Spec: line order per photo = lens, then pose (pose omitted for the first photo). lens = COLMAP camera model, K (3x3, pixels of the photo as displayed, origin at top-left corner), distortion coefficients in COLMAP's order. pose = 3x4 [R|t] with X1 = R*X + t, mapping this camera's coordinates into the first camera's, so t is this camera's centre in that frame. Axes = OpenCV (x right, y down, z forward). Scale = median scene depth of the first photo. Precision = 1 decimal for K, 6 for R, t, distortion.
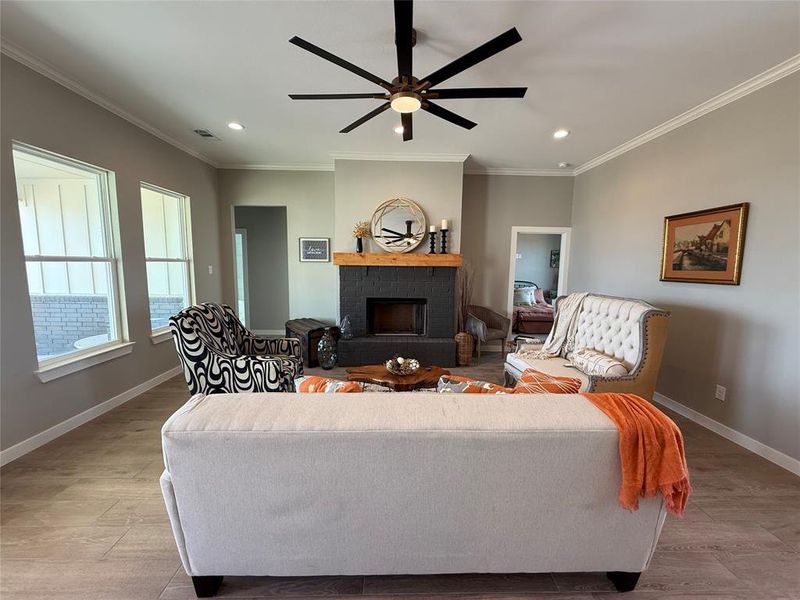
lens RADIAL K [[320.0, 0, 400.0], [0, 320.0, 300.0], [0, 0, 1]] dist [0.000223, 0.000240]
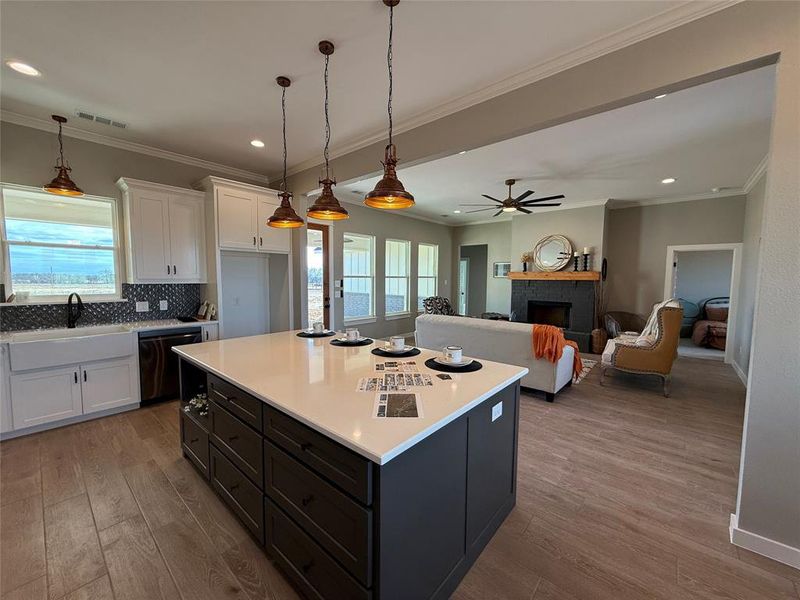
lens RADIAL K [[320.0, 0, 400.0], [0, 320.0, 300.0], [0, 0, 1]] dist [0.000223, 0.000240]
pose [[0.741872, 0.041078, -0.669283, 0.480583], [-0.073504, 0.997089, -0.020279, 0.068998], [0.666501, 0.064239, 0.742731, -0.574627]]
